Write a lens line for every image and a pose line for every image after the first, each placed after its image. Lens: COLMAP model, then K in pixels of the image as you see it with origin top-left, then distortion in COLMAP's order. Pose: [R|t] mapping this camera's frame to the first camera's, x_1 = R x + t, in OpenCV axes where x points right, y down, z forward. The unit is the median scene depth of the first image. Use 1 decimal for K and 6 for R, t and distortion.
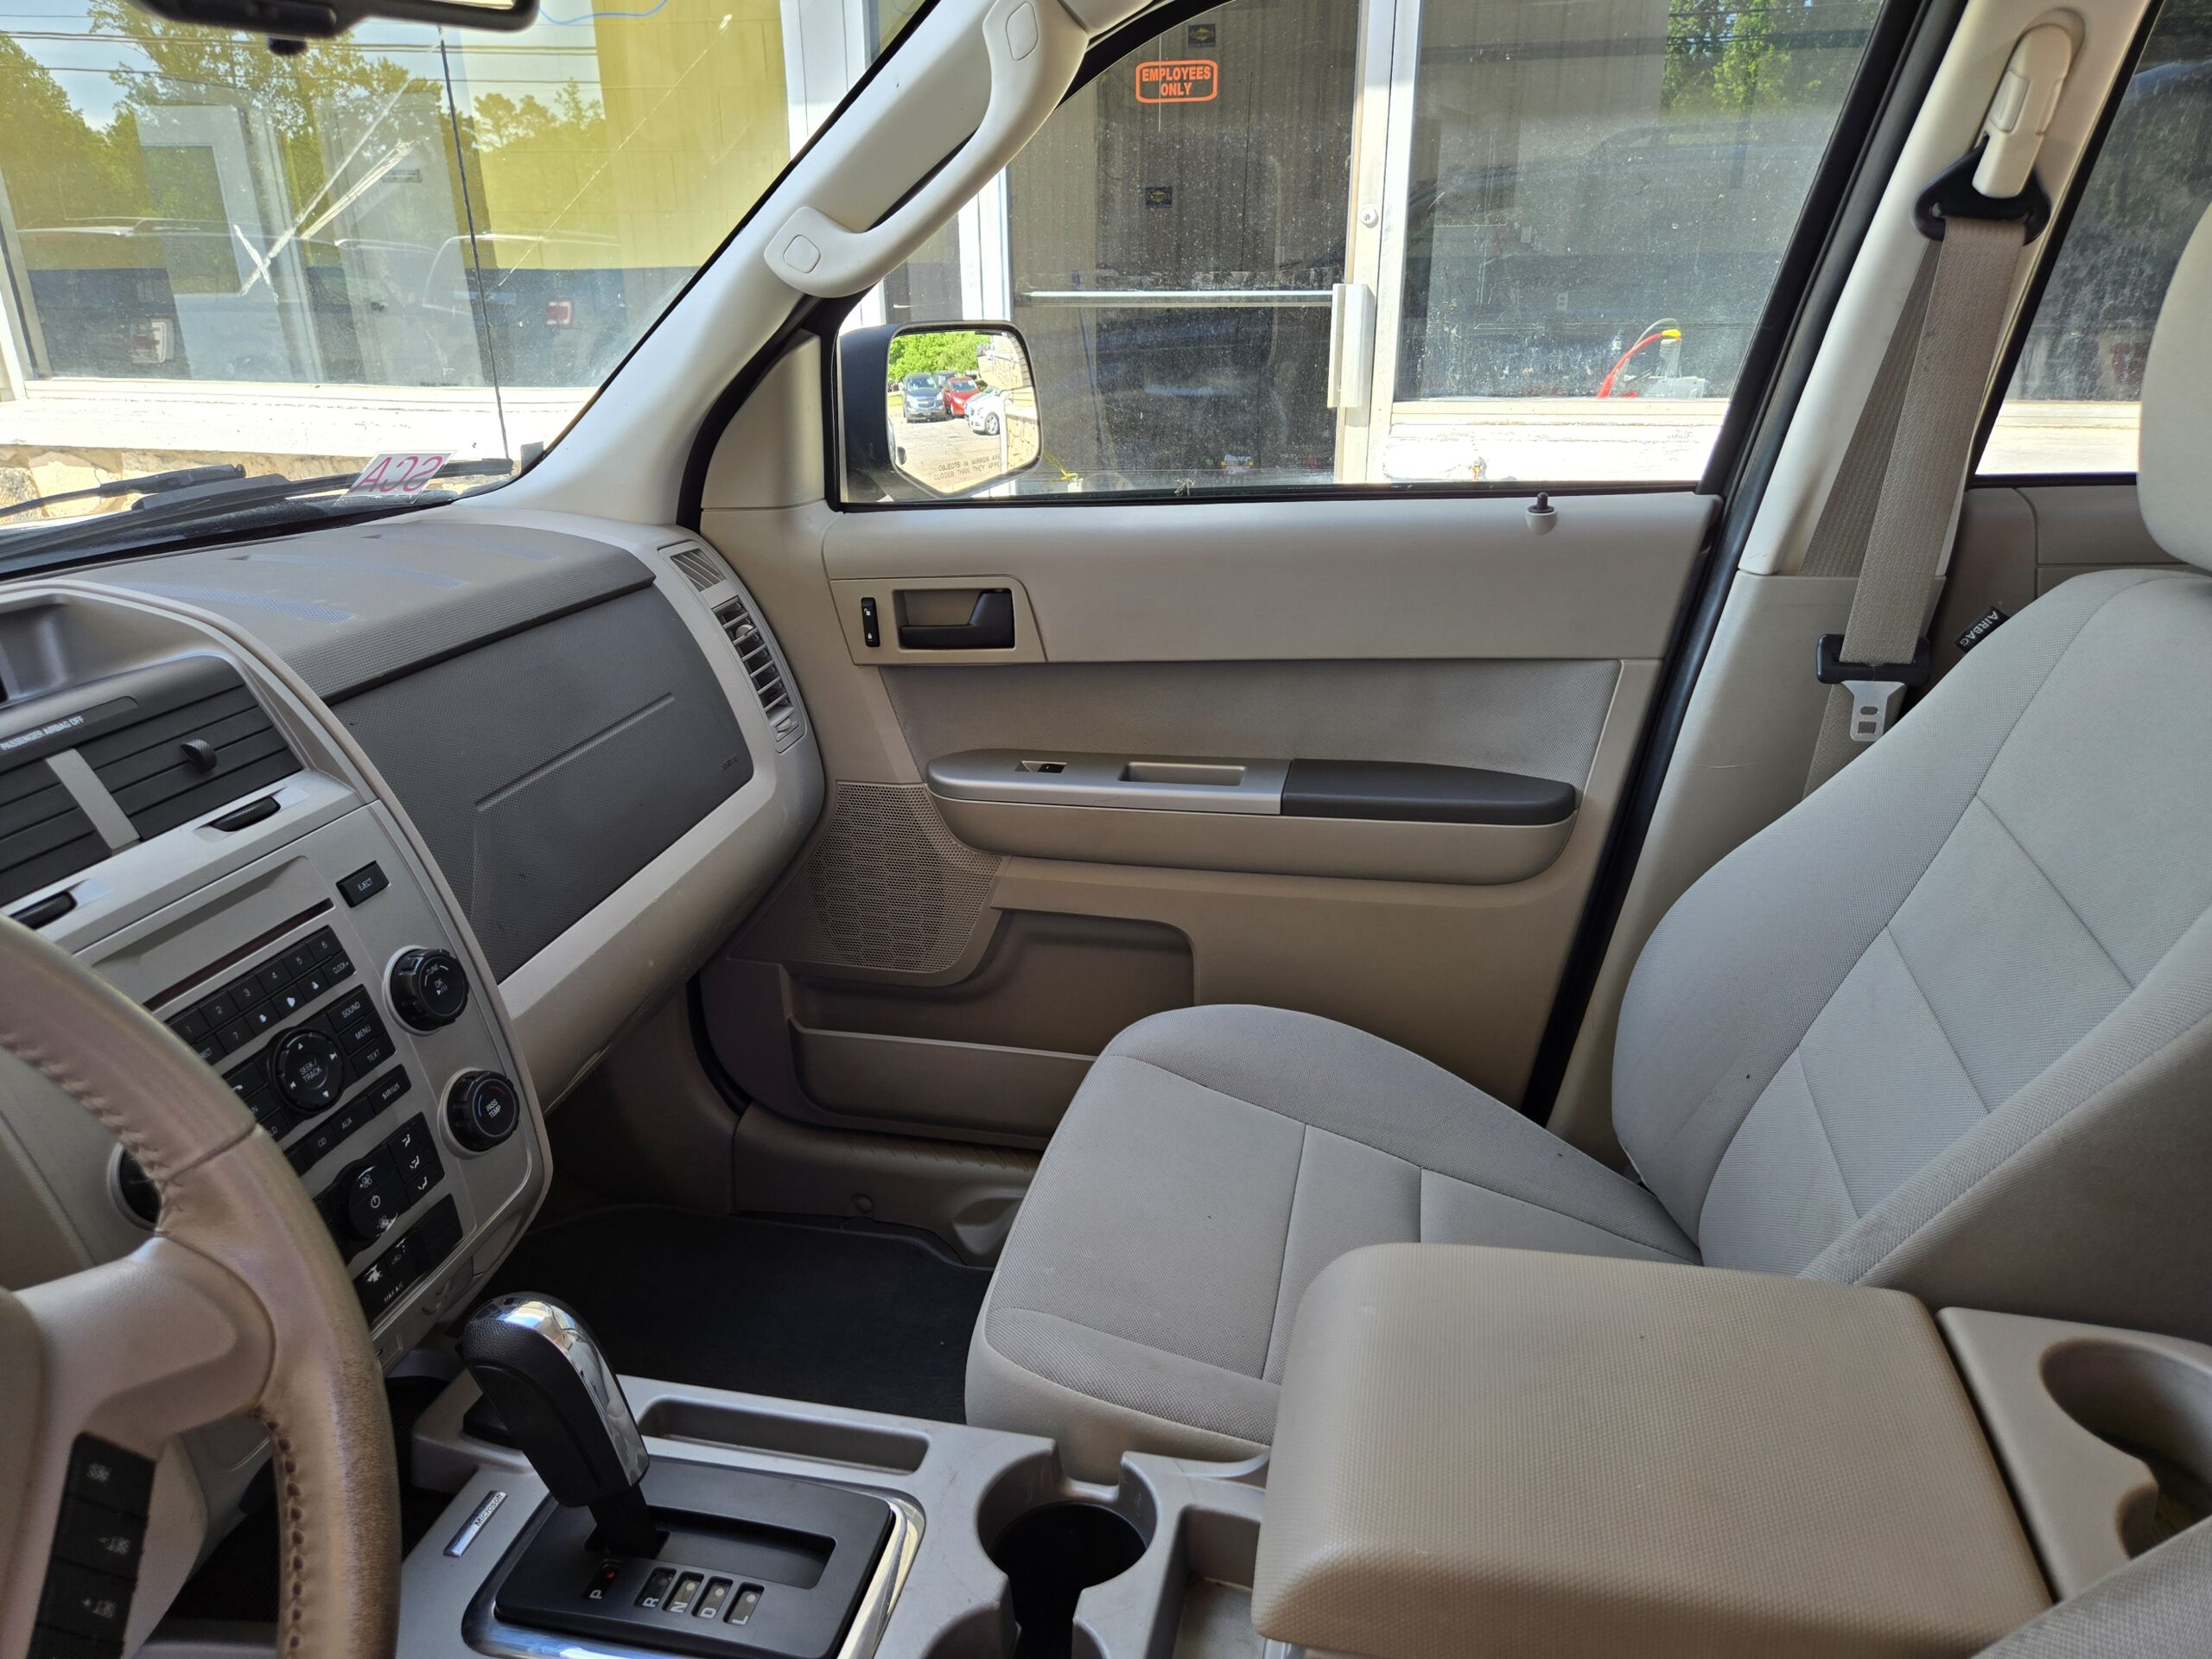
lens RADIAL K [[1476.3, 0, 1082.3], [0, 1476.3, 856.4], [0, 0, 1]] dist [0.062772, -0.054408]
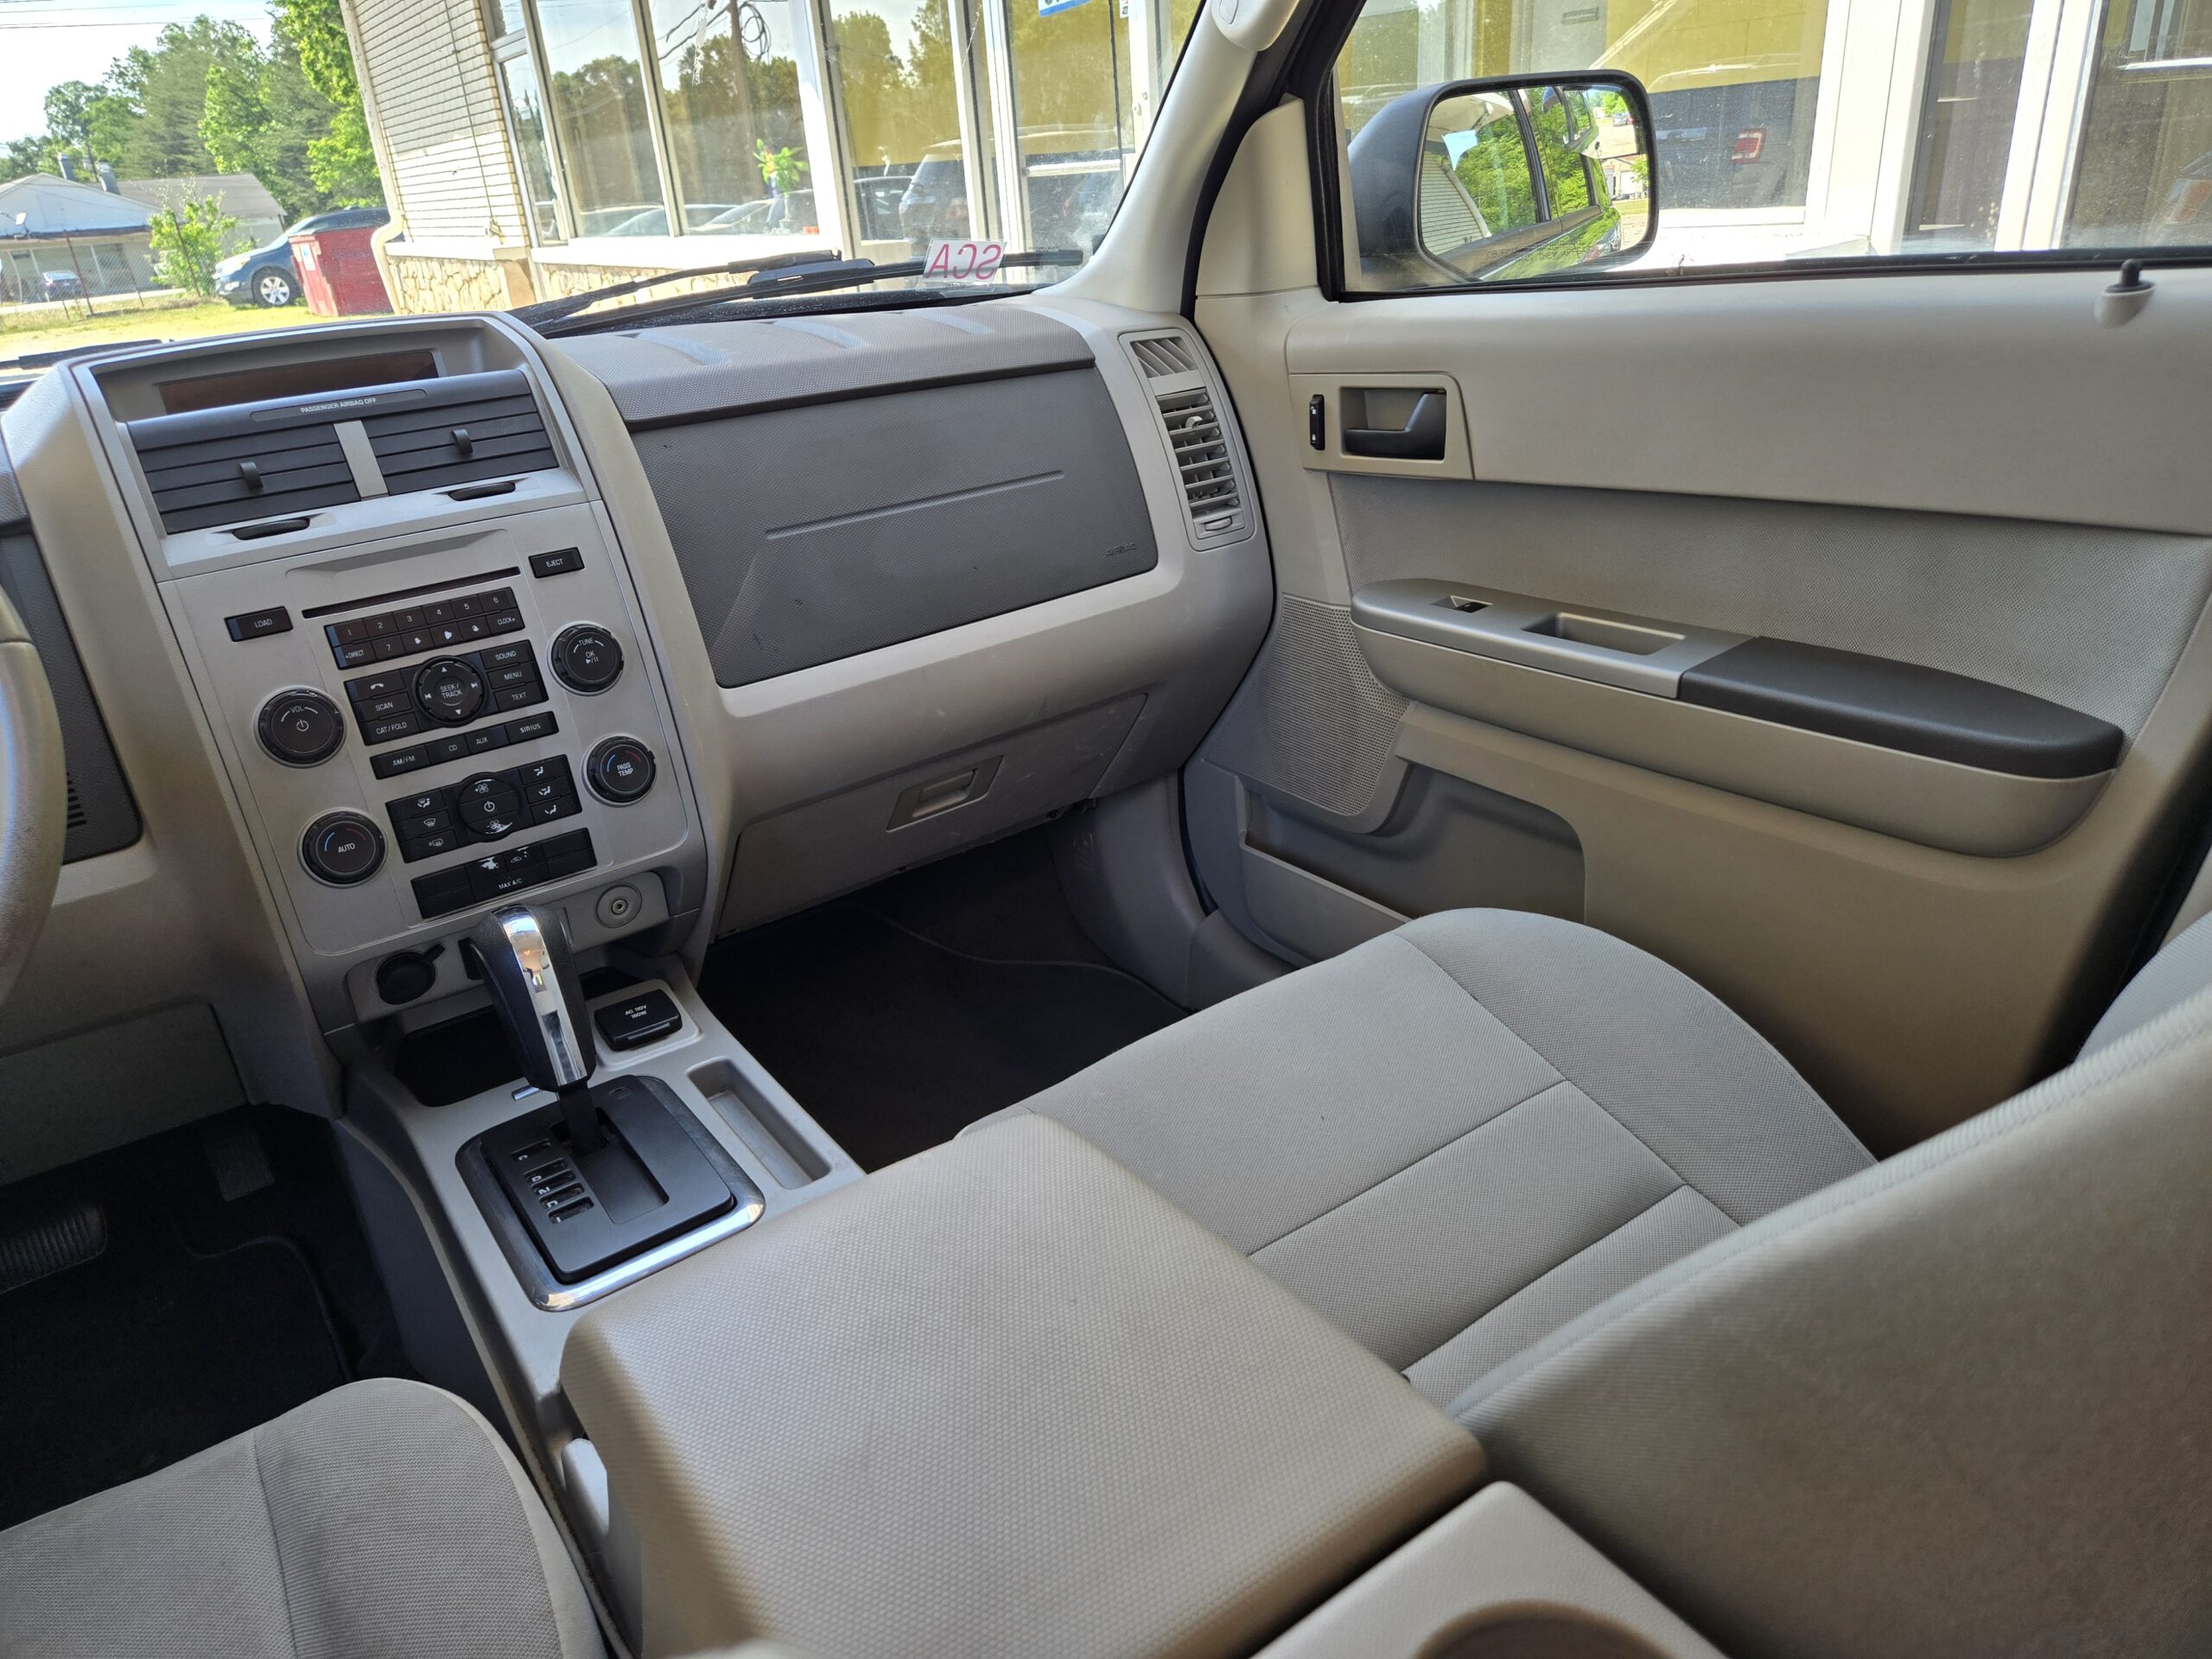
lens RADIAL K [[1476.3, 0, 1107.7], [0, 1476.3, 840.9], [0, 0, 1]] dist [0.062772, -0.054408]
pose [[0.744826, 0.234552, -0.624675, 0.420233], [-0.186261, 0.972053, 0.142897, -0.011792], [0.640734, 0.009919, 0.767699, 0.212133]]
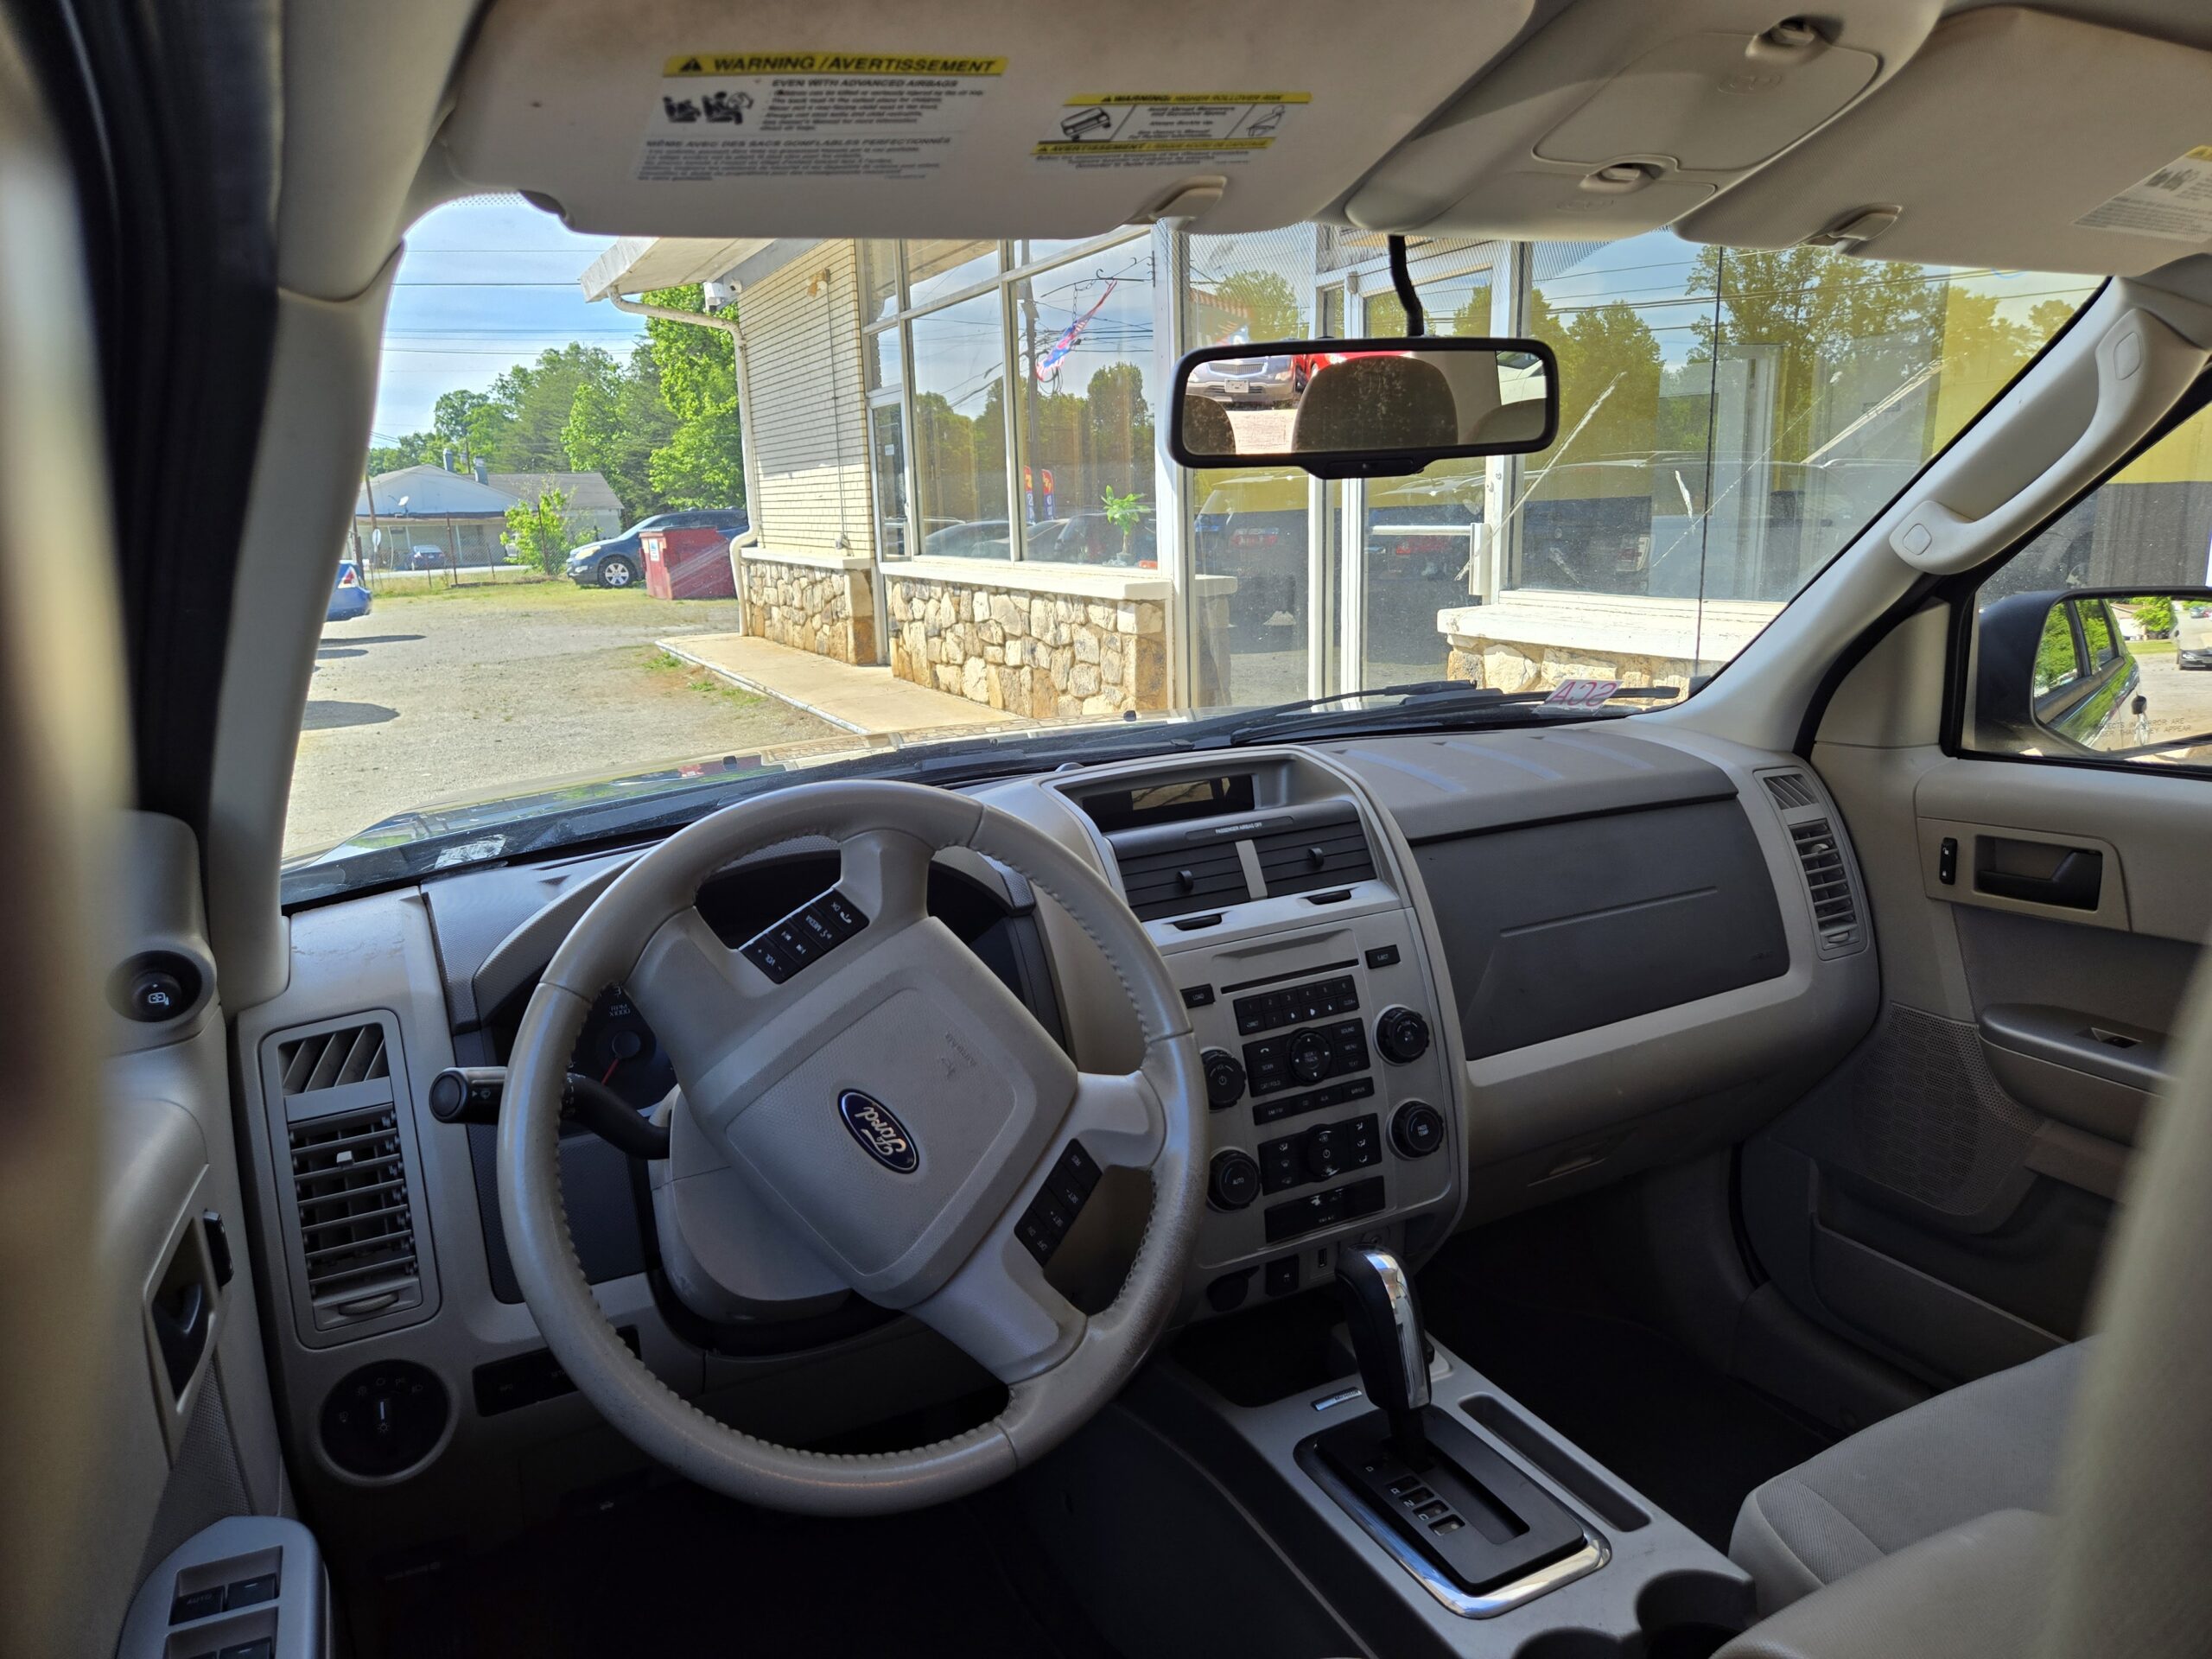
lens RADIAL K [[1476.3, 0, 1134.9], [0, 1476.3, 834.5], [0, 0, 1]] dist [0.062772, -0.054408]
pose [[0.644961, 0.157802, -0.747746, 0.290655], [-0.260466, 0.965256, -0.020958, -0.002892], [0.718459, 0.208279, 0.663654, -0.136361]]
